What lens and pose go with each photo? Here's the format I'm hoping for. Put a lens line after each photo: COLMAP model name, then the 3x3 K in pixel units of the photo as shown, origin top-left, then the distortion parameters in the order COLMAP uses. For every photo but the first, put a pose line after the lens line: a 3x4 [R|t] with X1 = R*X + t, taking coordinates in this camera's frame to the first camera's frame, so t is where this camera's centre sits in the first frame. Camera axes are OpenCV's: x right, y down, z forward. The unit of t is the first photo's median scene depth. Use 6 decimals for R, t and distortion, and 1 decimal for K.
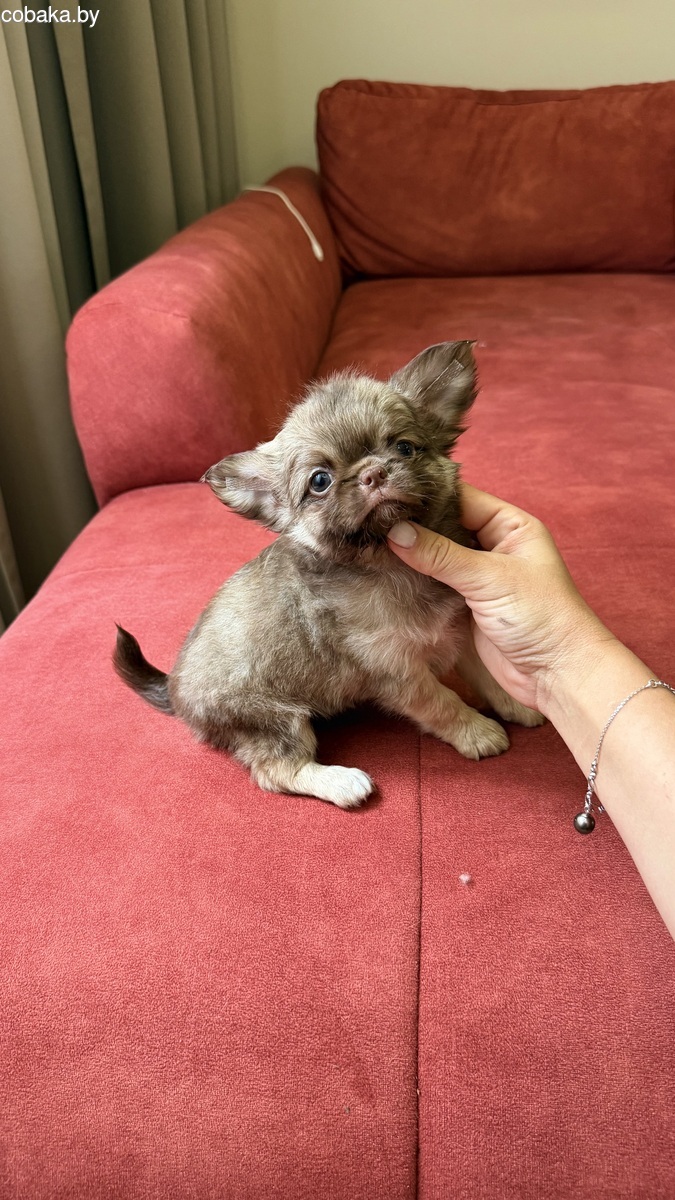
lens RADIAL K [[809.0, 0, 343.7], [0, 809.0, 576.2], [0, 0, 1]] dist [0.119138, -0.239040]
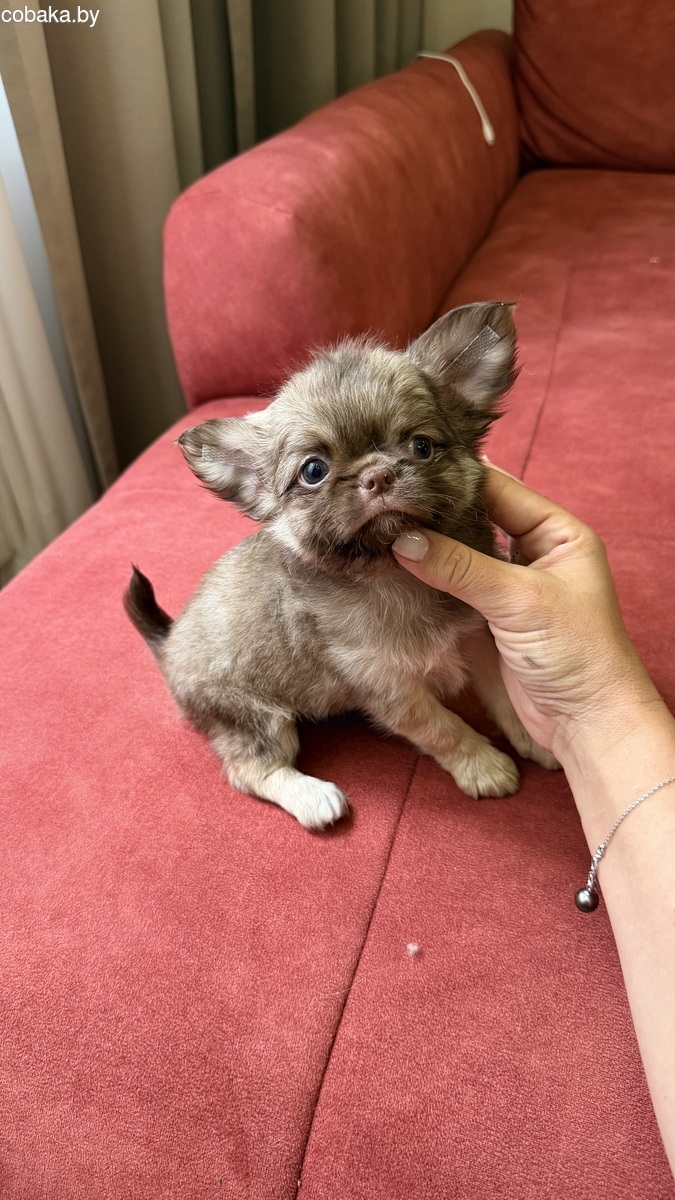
lens RADIAL K [[817.0, 0, 352.8], [0, 817.0, 578.2], [0, 0, 1]] dist [0.023649, -0.055764]
pose [[0.975829, 0.147408, -0.161336, 0.143958], [-0.124465, 0.981700, 0.144128, -0.113011], [0.179629, -0.120564, 0.976318, 0.163827]]
